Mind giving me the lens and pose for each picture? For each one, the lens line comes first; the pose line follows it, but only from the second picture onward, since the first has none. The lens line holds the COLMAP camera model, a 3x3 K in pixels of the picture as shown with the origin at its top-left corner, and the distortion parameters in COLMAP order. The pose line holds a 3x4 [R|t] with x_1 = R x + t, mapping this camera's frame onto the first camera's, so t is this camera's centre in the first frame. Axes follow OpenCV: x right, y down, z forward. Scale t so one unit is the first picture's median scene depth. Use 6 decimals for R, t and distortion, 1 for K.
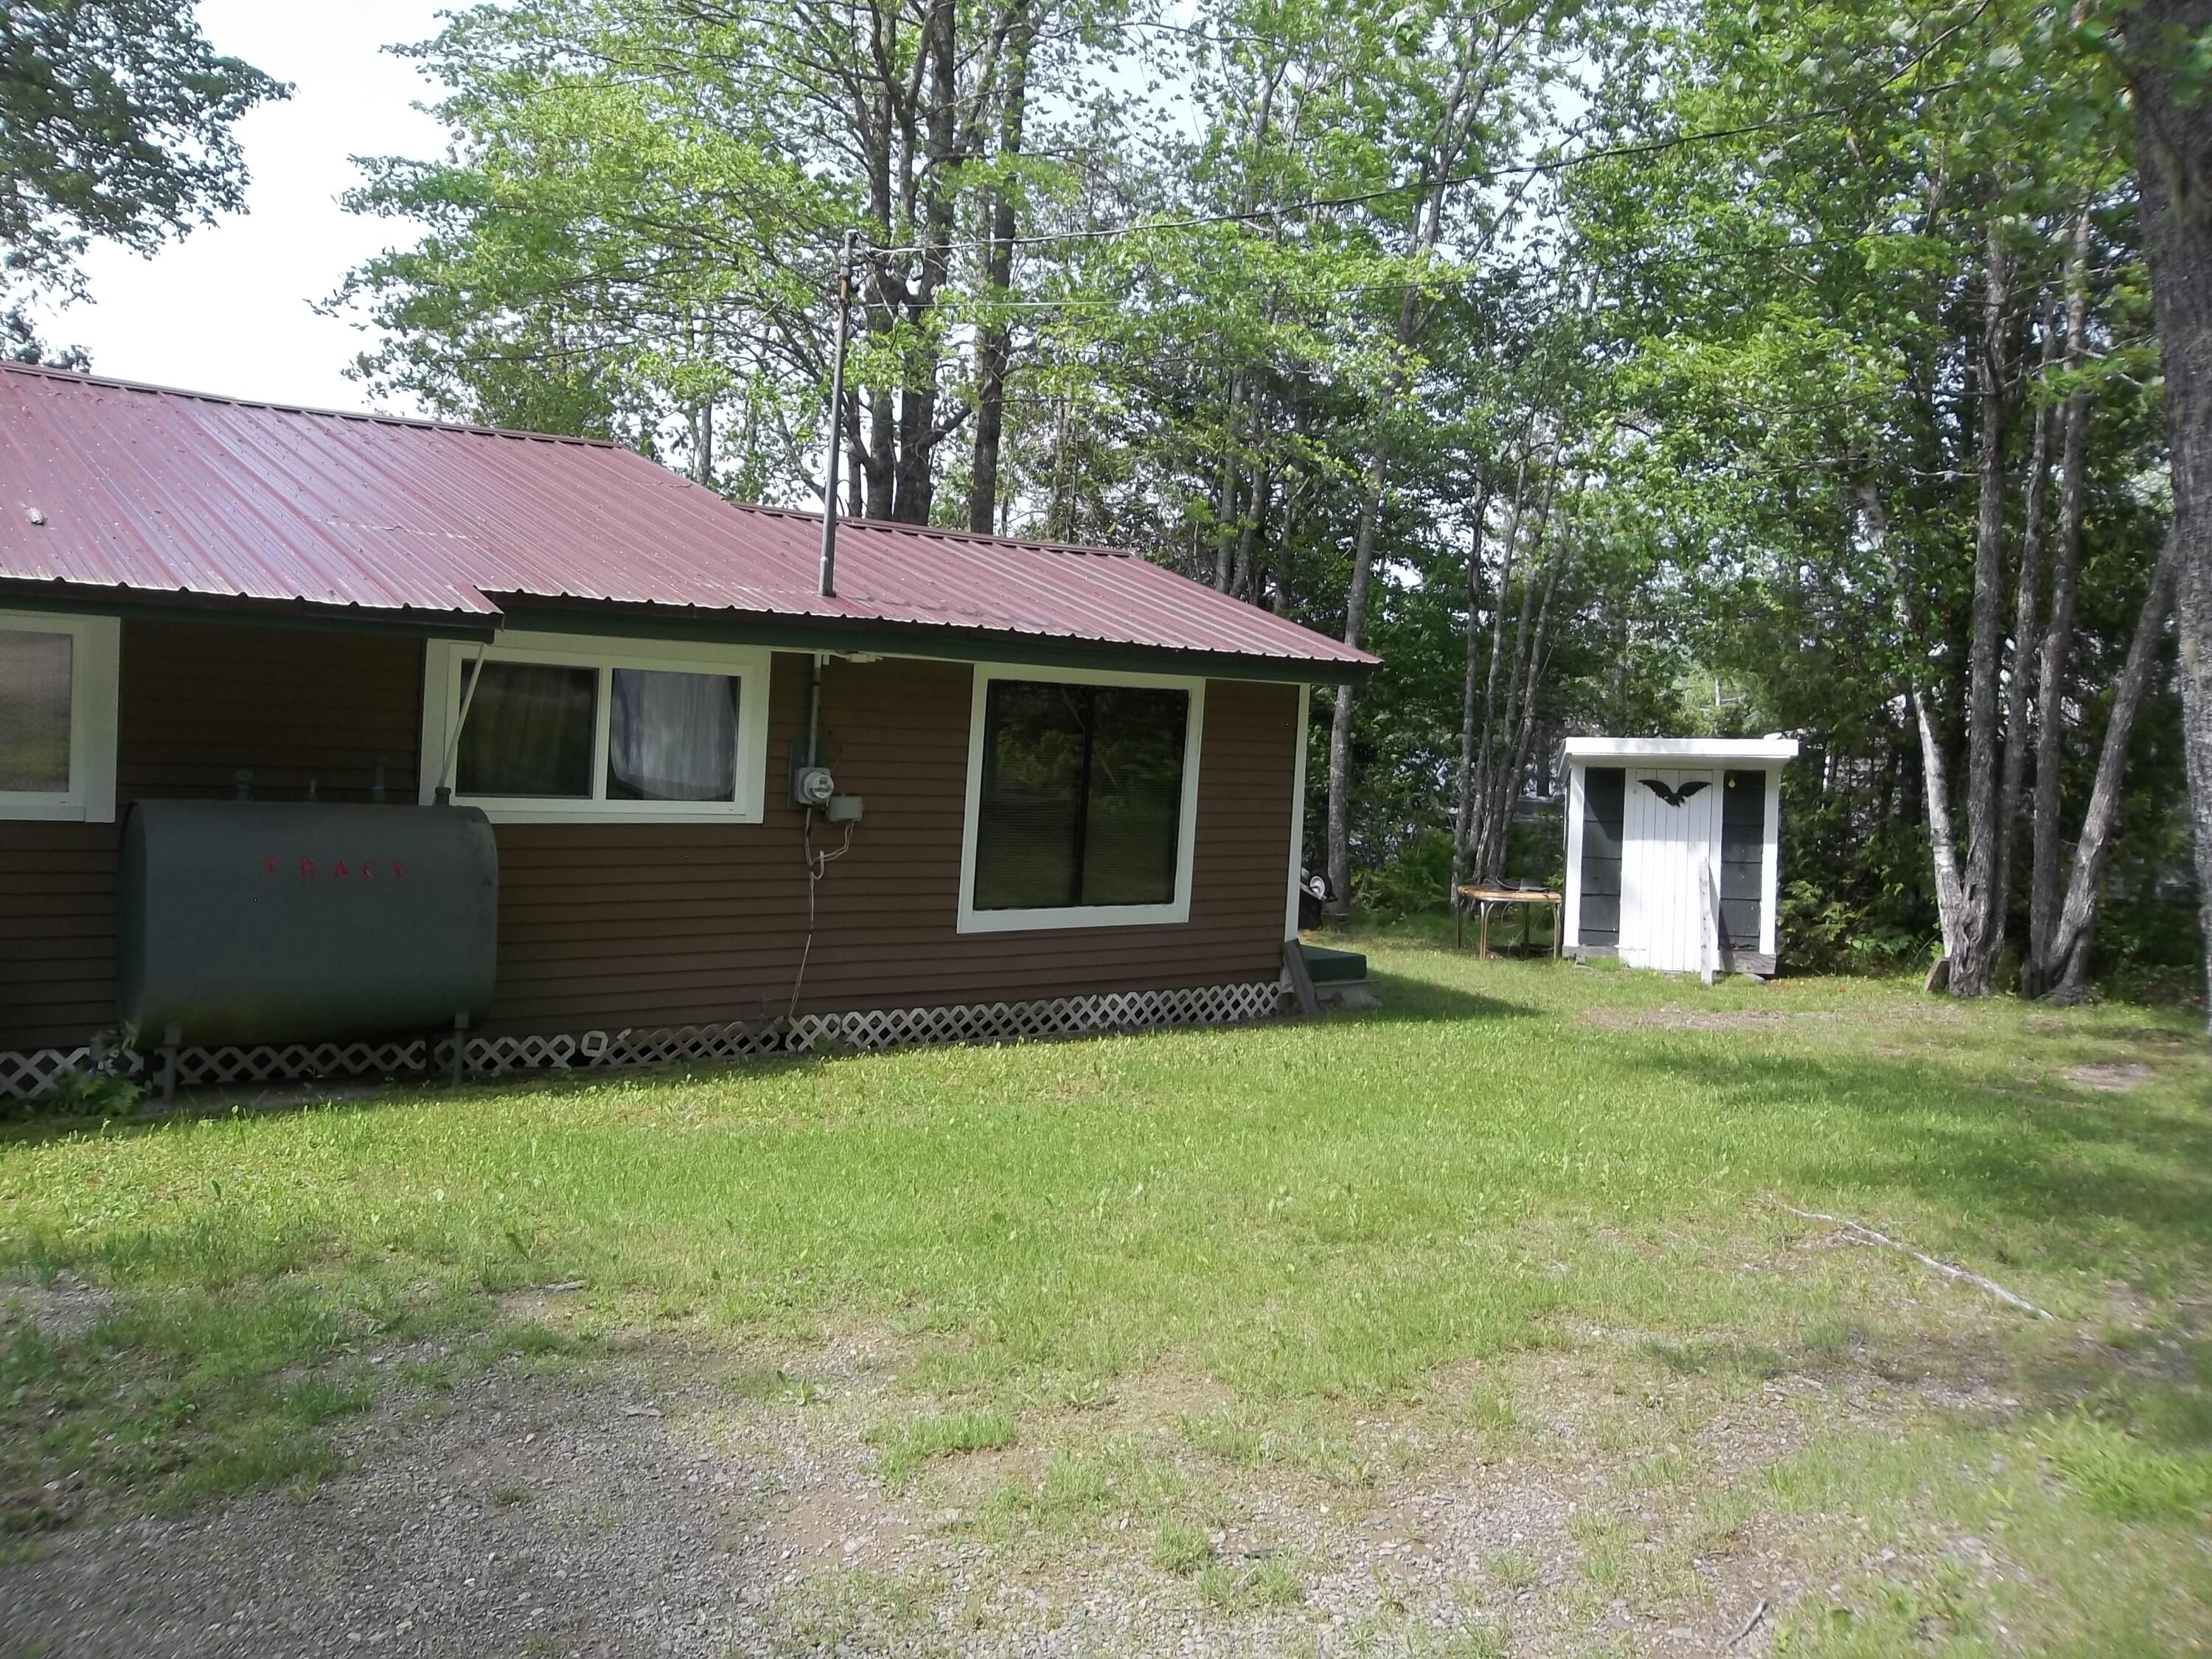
lens RADIAL K [[1748.0, 0, 1106.5], [0, 1748.0, 829.4], [0, 0, 1]] dist [-0.008686, -0.005192]
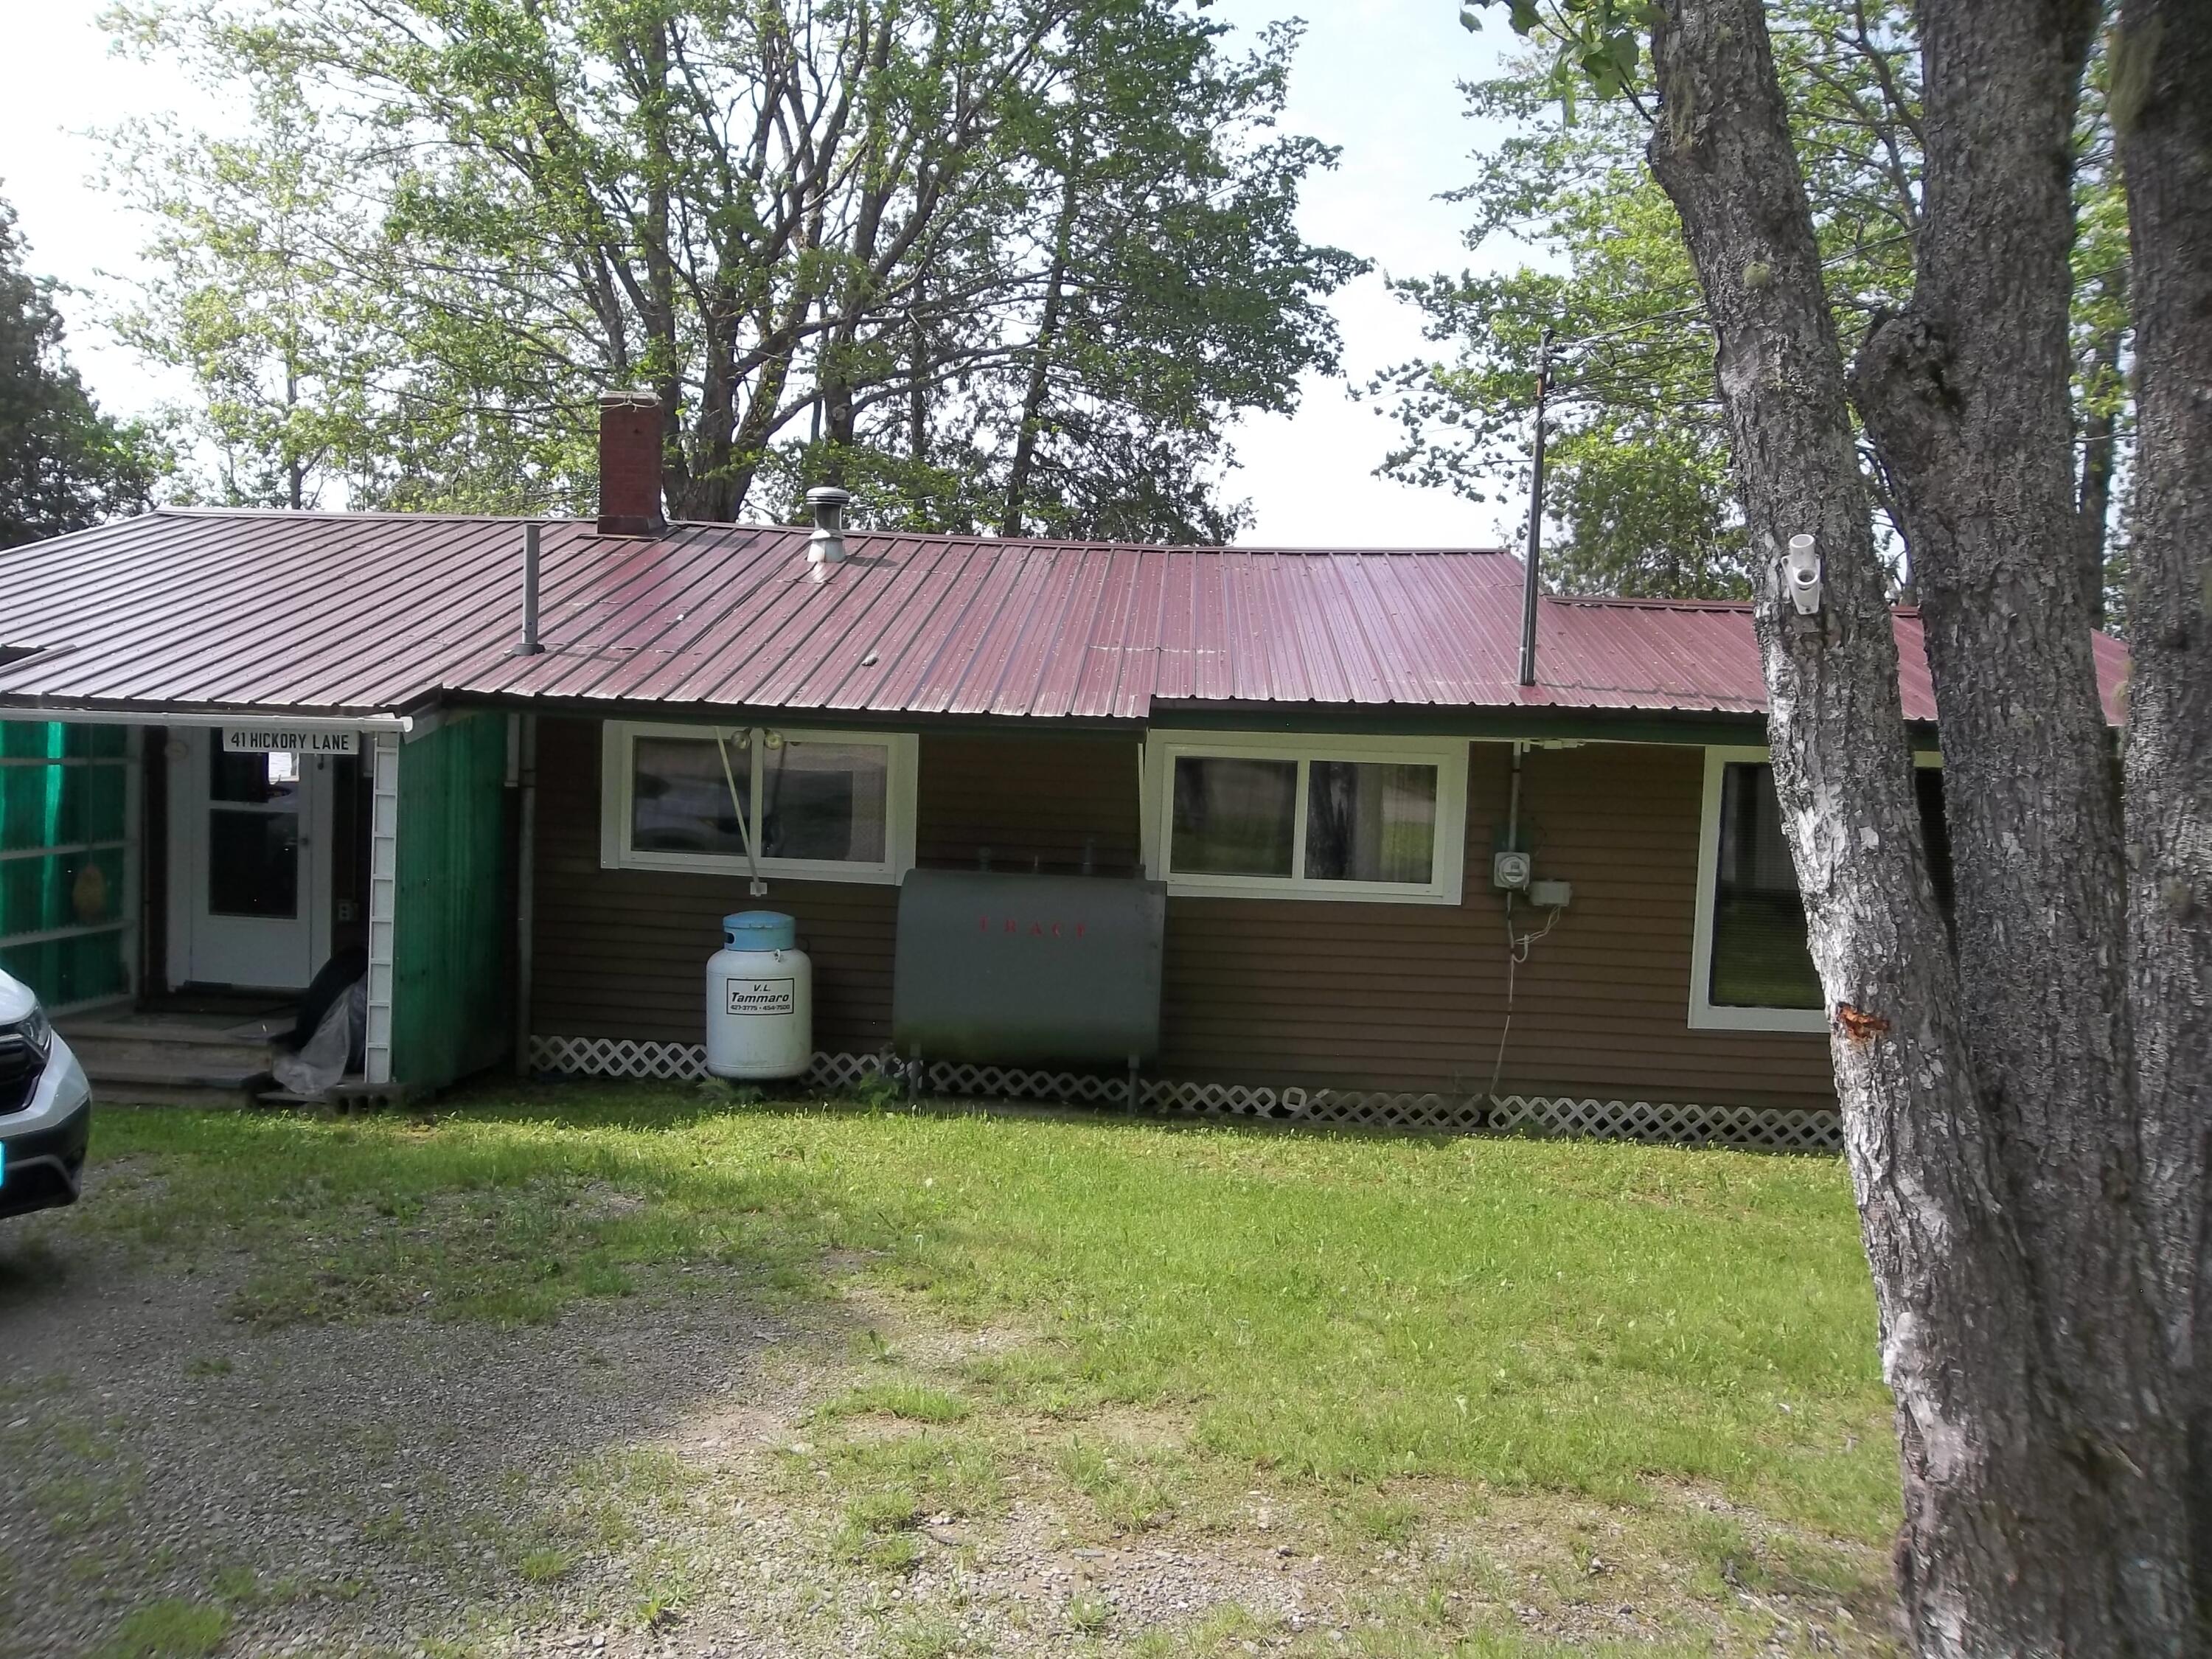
lens RADIAL K [[1748.0, 0, 1106.9], [0, 1748.0, 826.3], [0, 0, 1]] dist [-0.008686, -0.005192]
pose [[0.758878, 0.000428, -0.651233, 0.323573], [-0.035593, 0.998532, -0.040821, -0.000524], [0.650259, 0.054158, 0.757779, 0.069353]]
